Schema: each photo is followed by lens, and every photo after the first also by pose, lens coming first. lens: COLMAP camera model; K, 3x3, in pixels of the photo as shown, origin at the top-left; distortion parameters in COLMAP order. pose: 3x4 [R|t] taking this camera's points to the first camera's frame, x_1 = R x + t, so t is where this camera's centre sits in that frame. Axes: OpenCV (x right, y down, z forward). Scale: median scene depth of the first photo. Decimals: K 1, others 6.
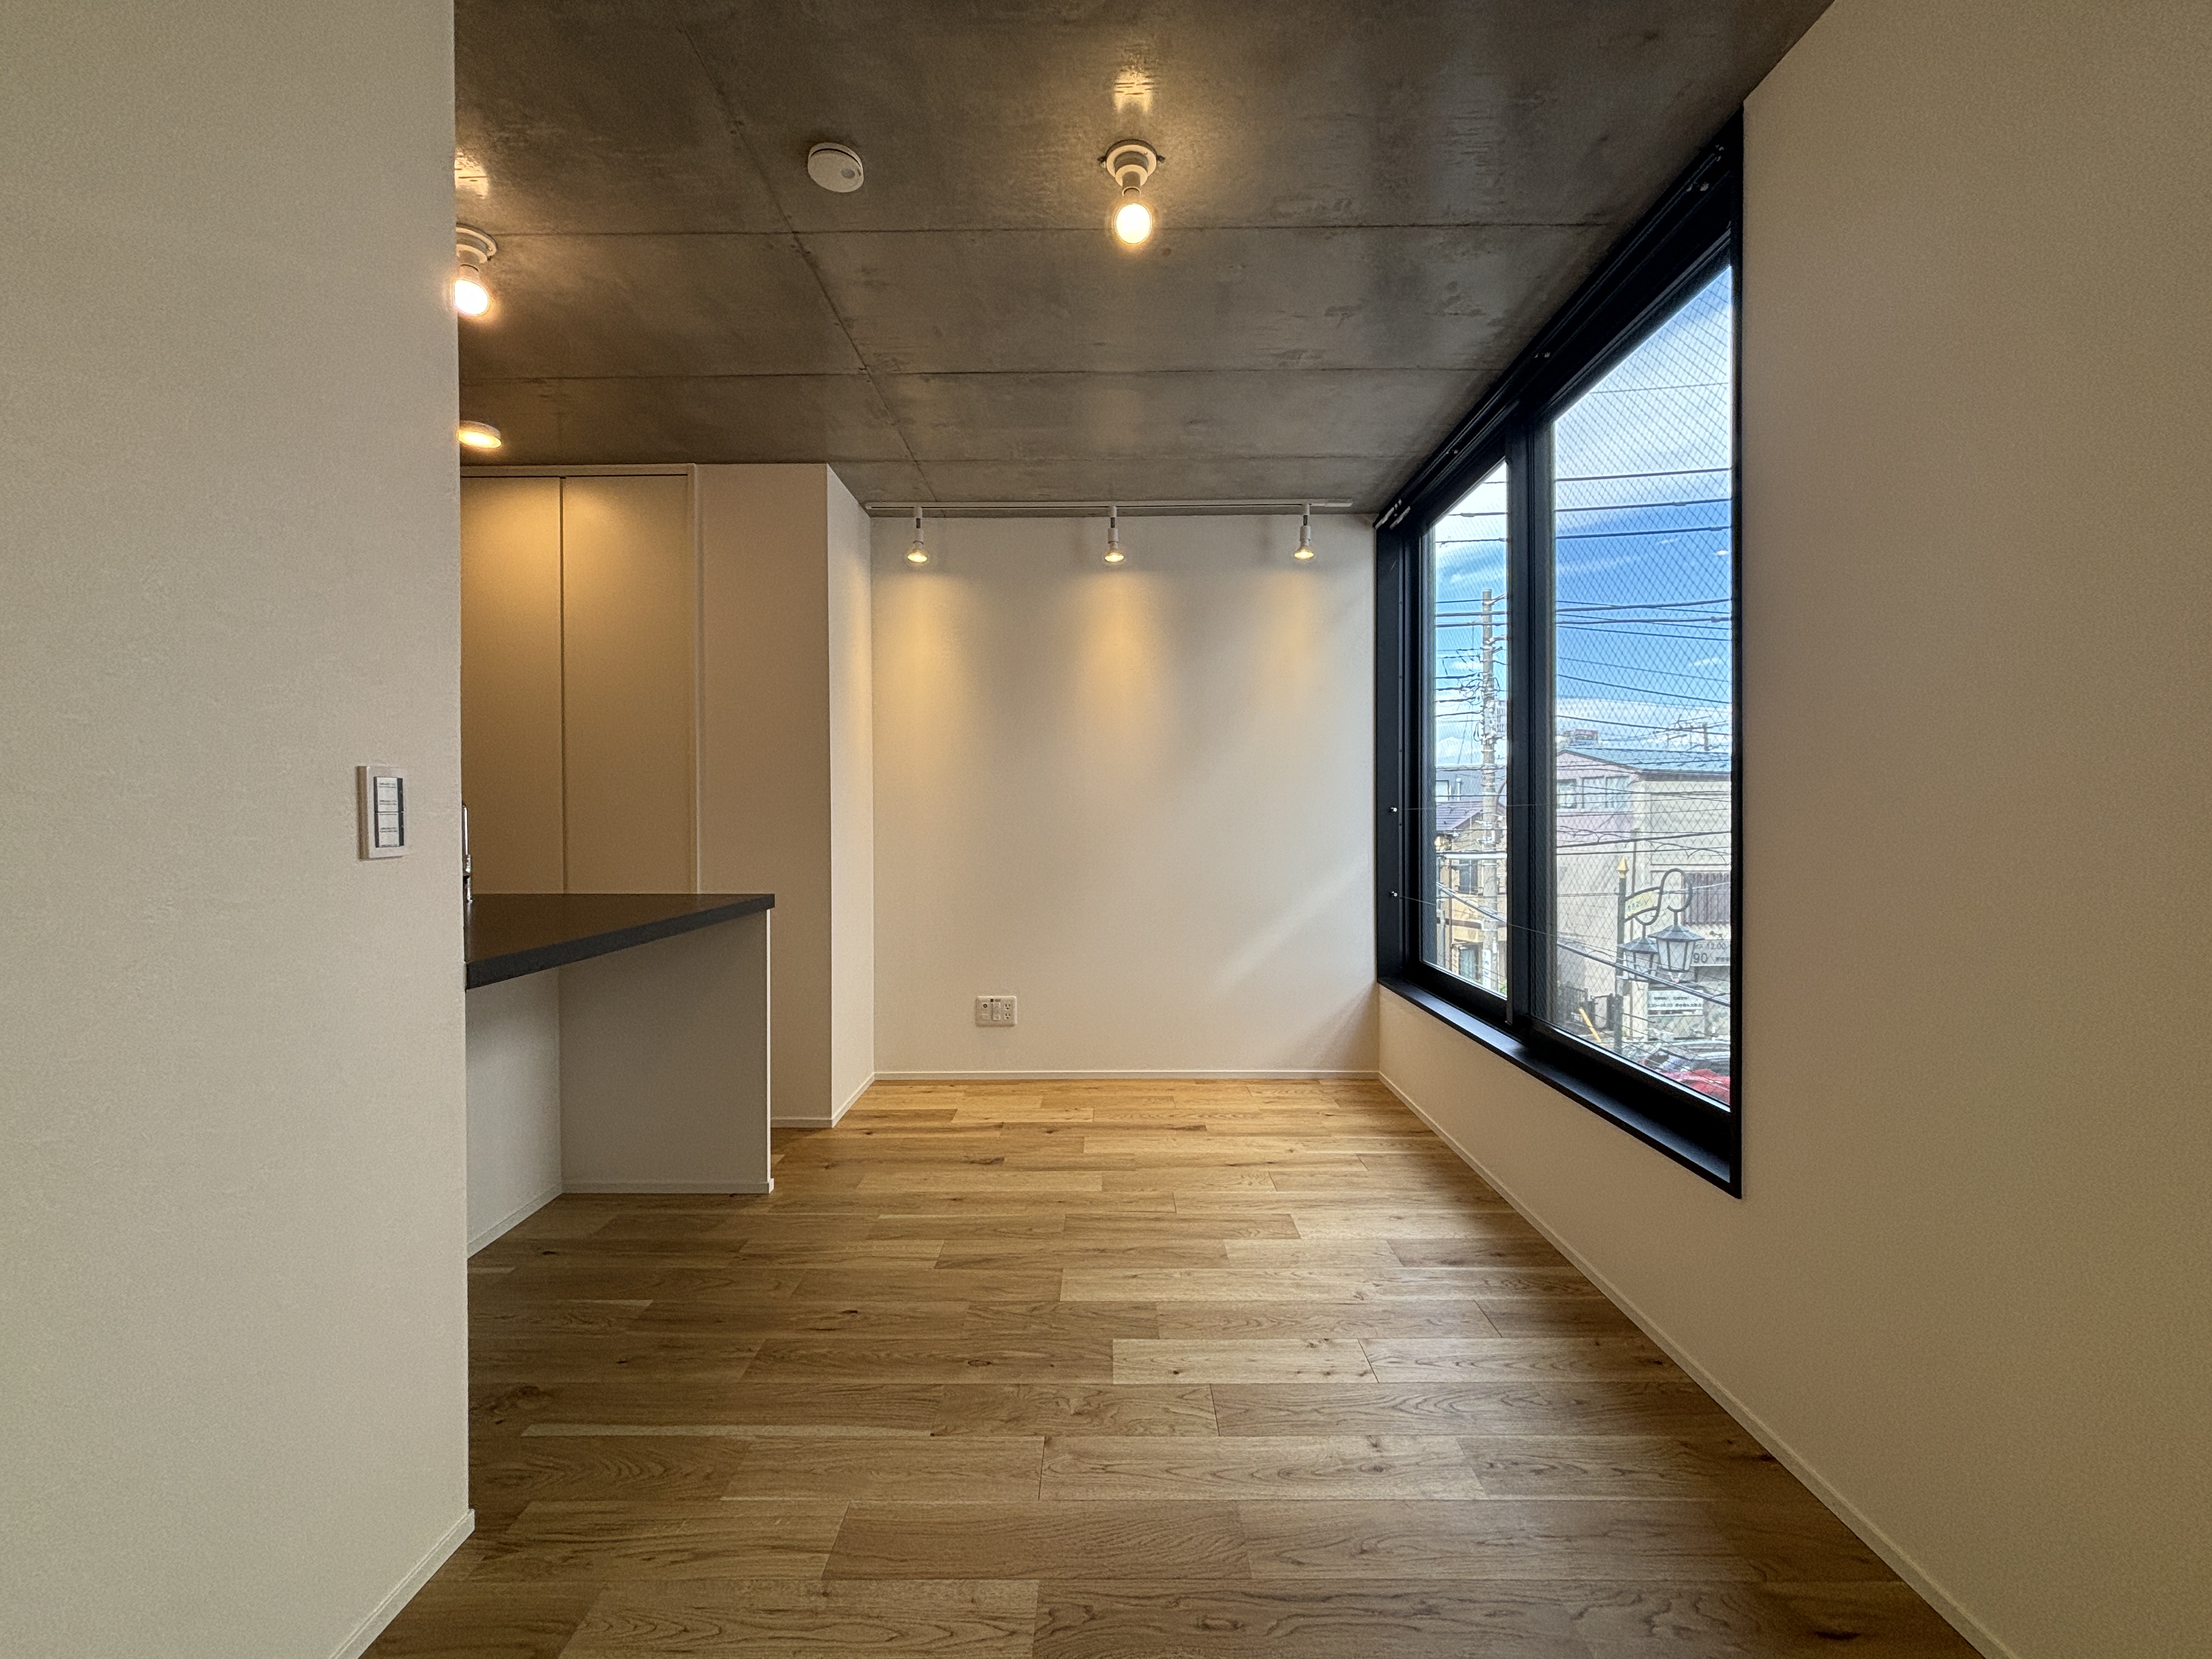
lens RADIAL K [[889.9, 0, 1102.3], [0, 889.9, 826.5], [0, 0, 1]] dist [-0.000413, 0.001257]
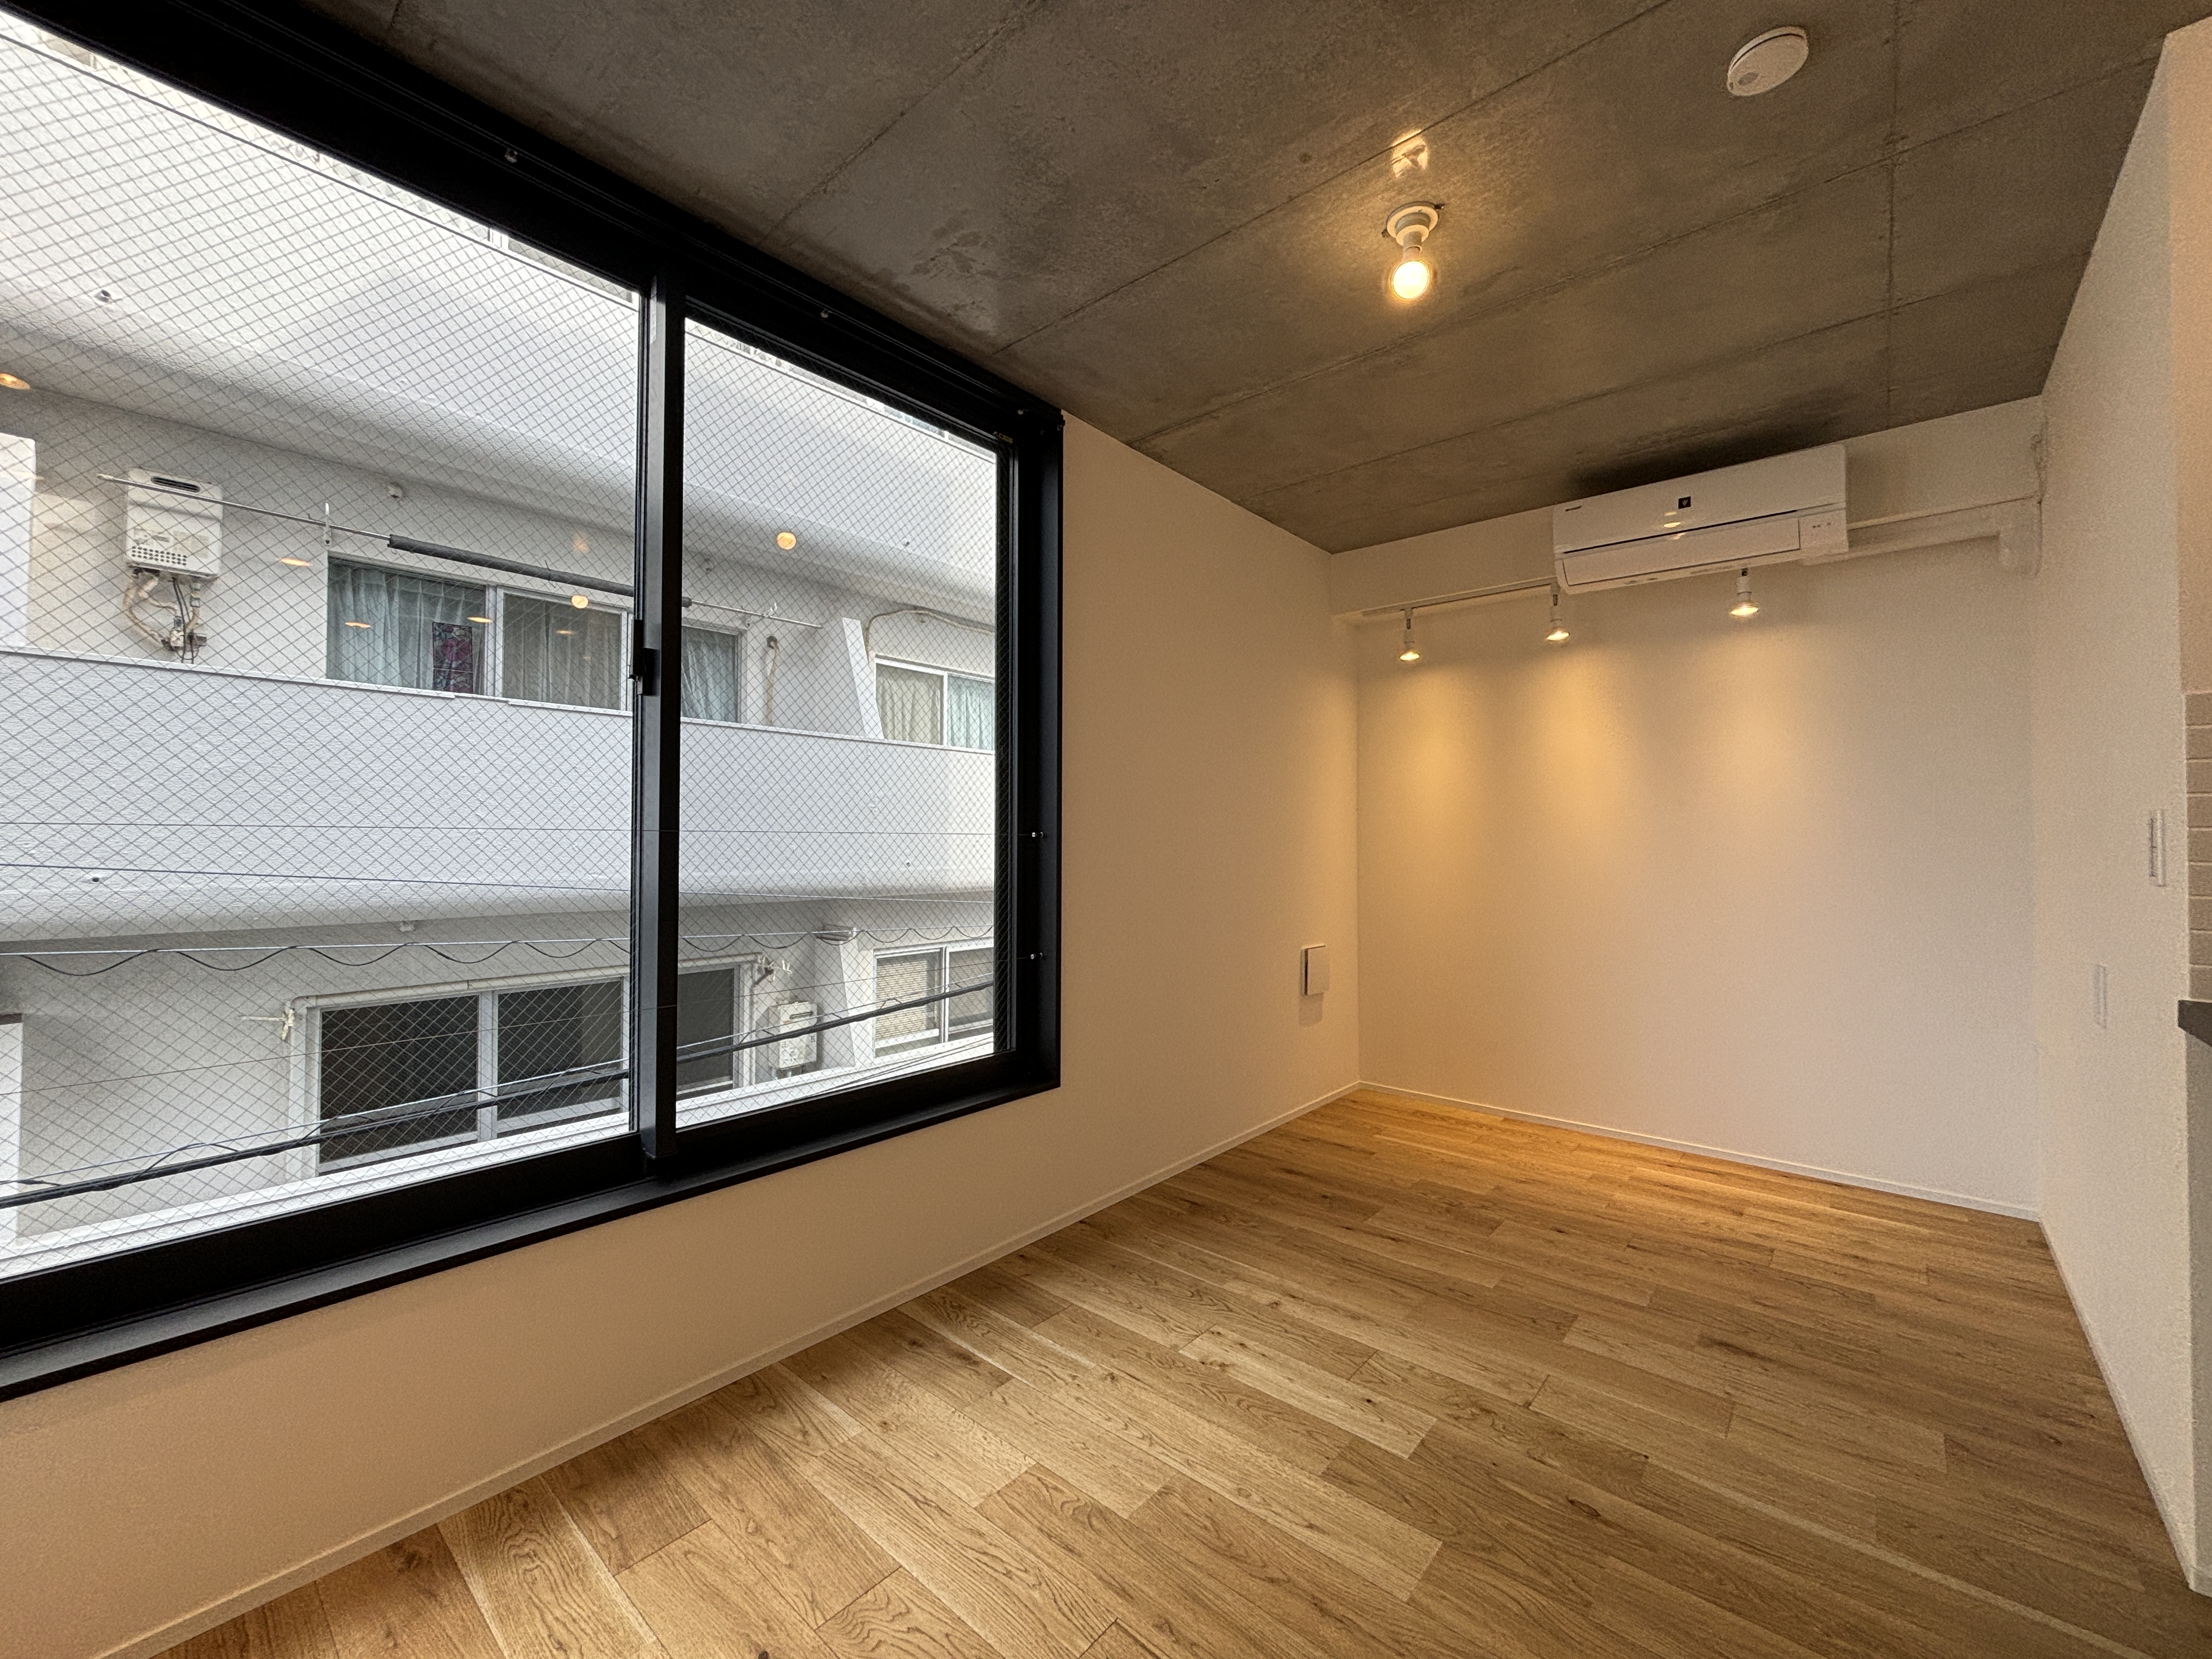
lens RADIAL K [[889.9, 0, 1103.3], [0, 889.9, 827.4], [0, 0, 1]] dist [-0.000413, 0.001257]
pose [[-0.756538, 0.011014, 0.653857, -0.250192], [0.003787, 0.999915, -0.012462, -0.016640], [-0.653939, -0.006952, -0.756515, 1.385546]]
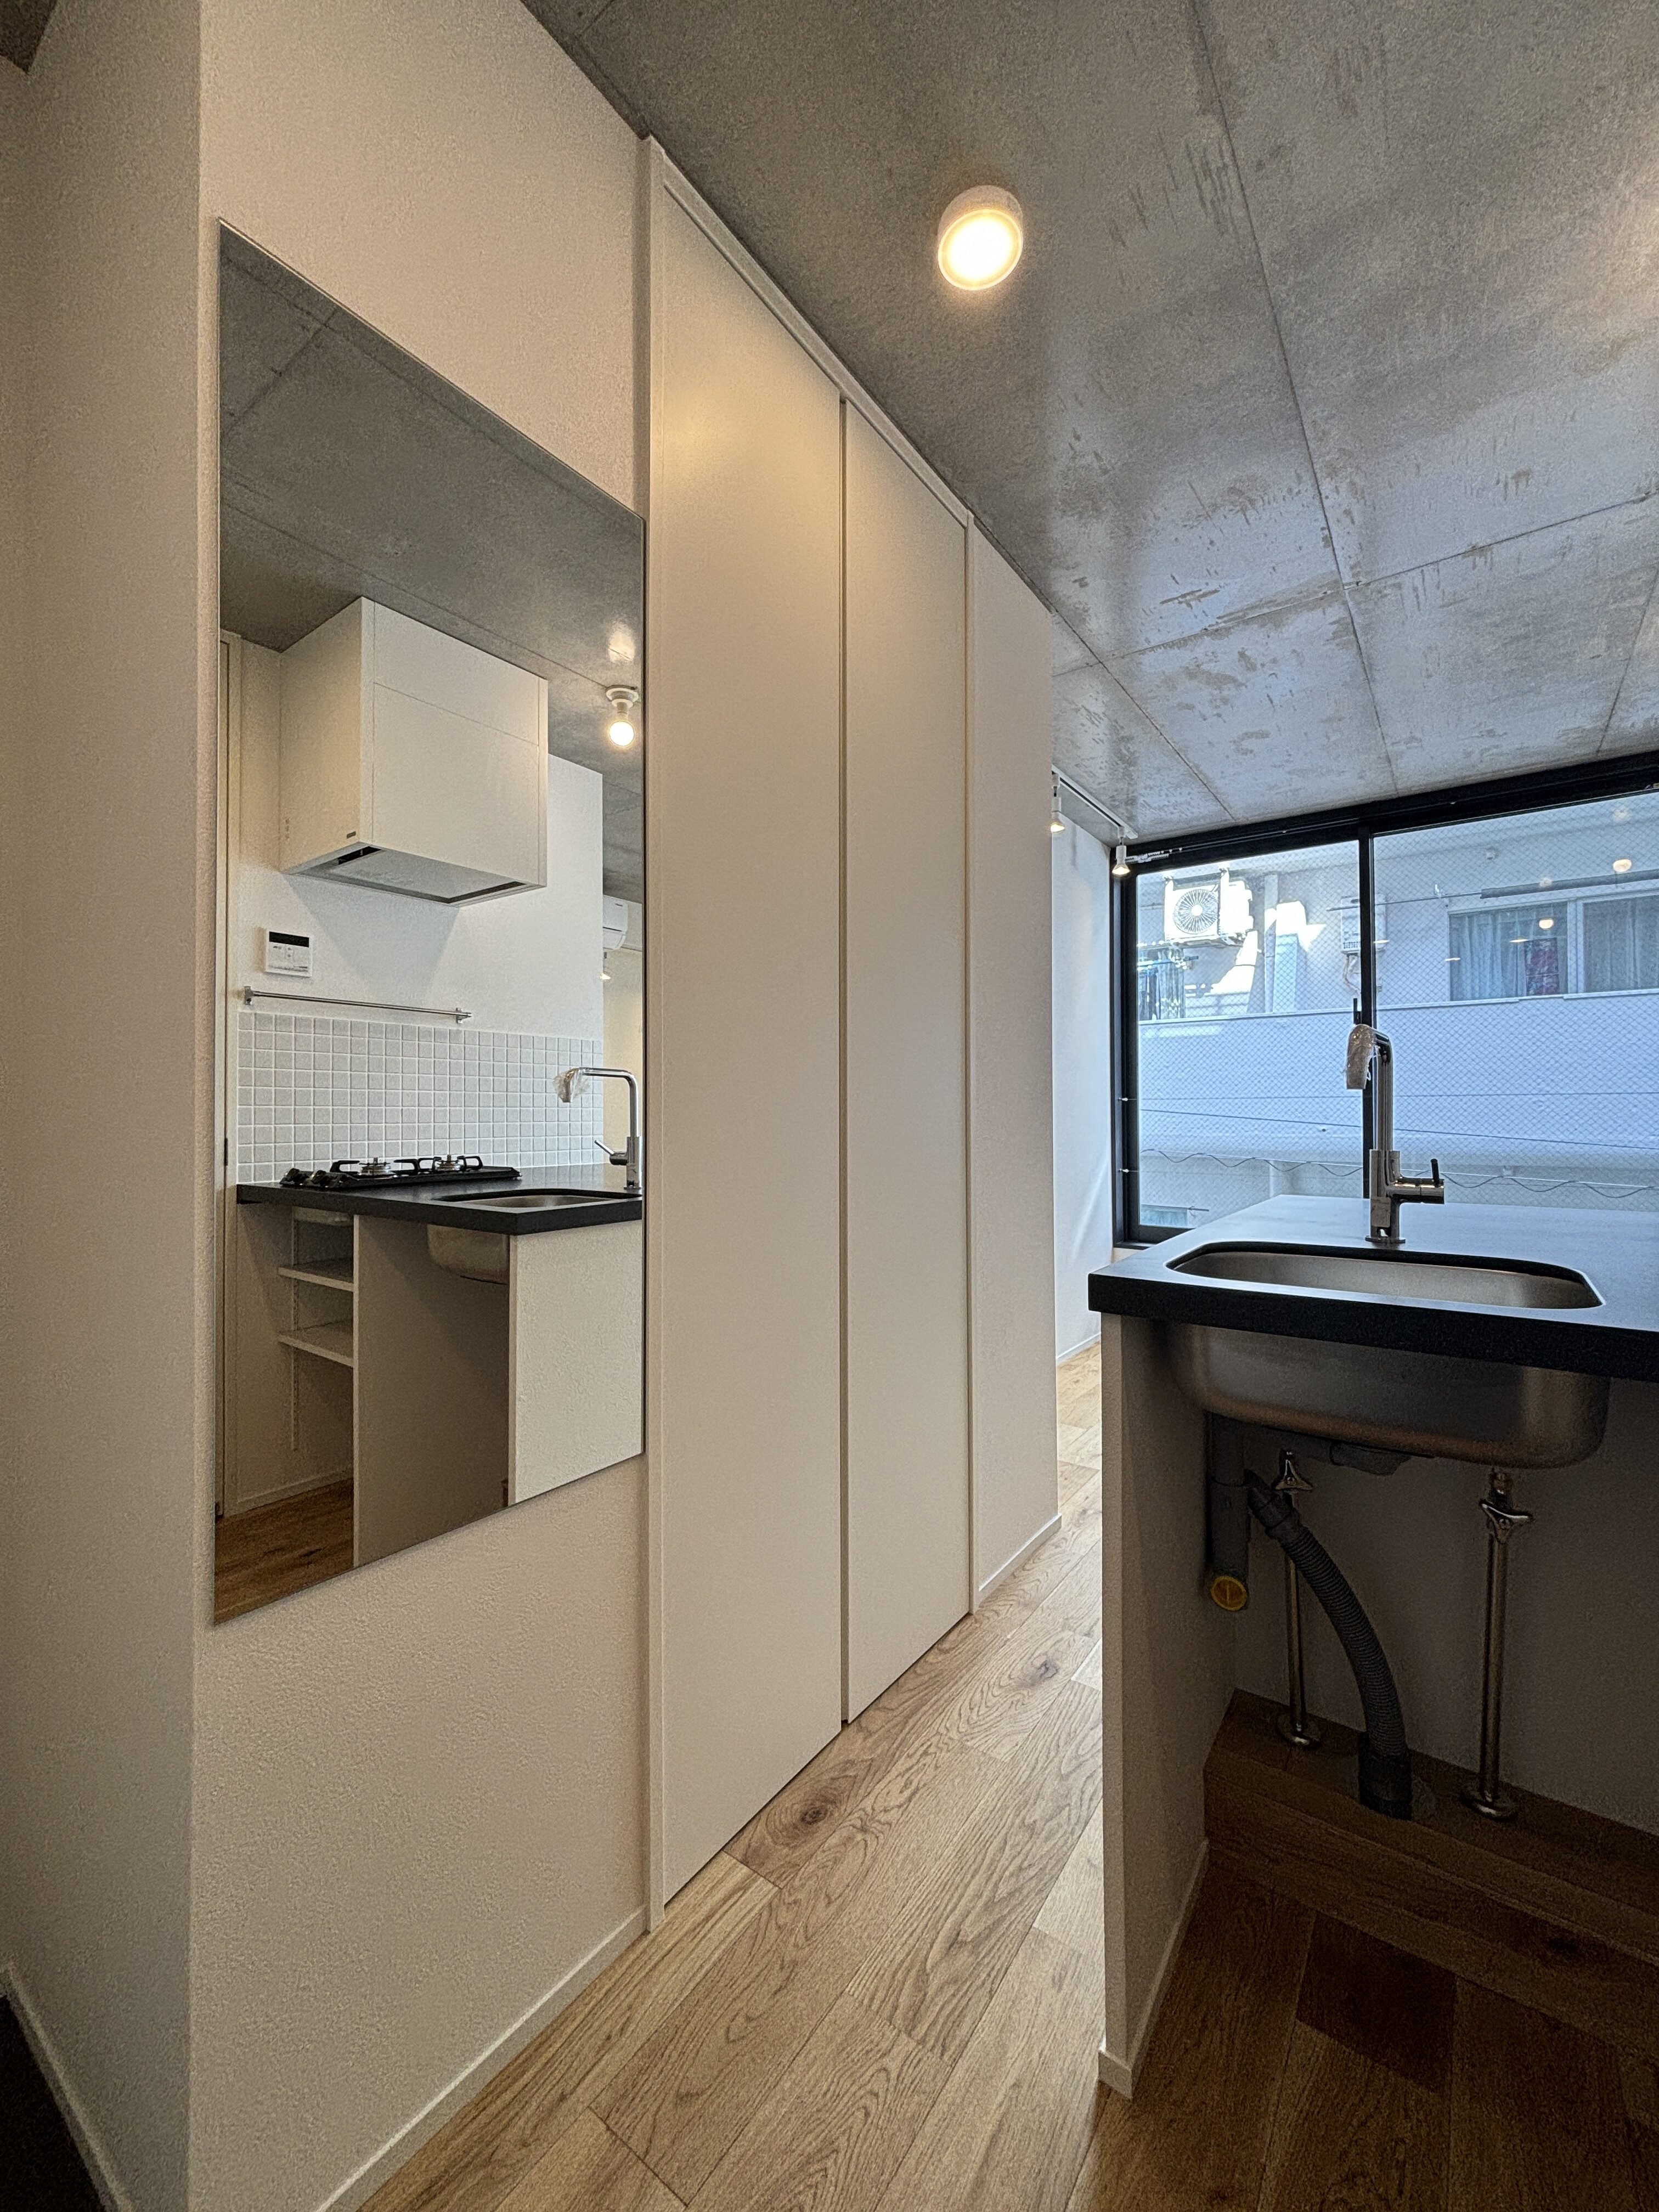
lens RADIAL K [[889.9, 0, 831.6], [0, 889.9, 1101.3], [0, 0, 1]] dist [-0.000413, 0.001257]
pose [[0.589860, 0.013203, 0.807398, -1.278134], [0.008119, 0.999719, -0.022279, 0.010105], [-0.807465, 0.019697, 0.589587, 0.911137]]
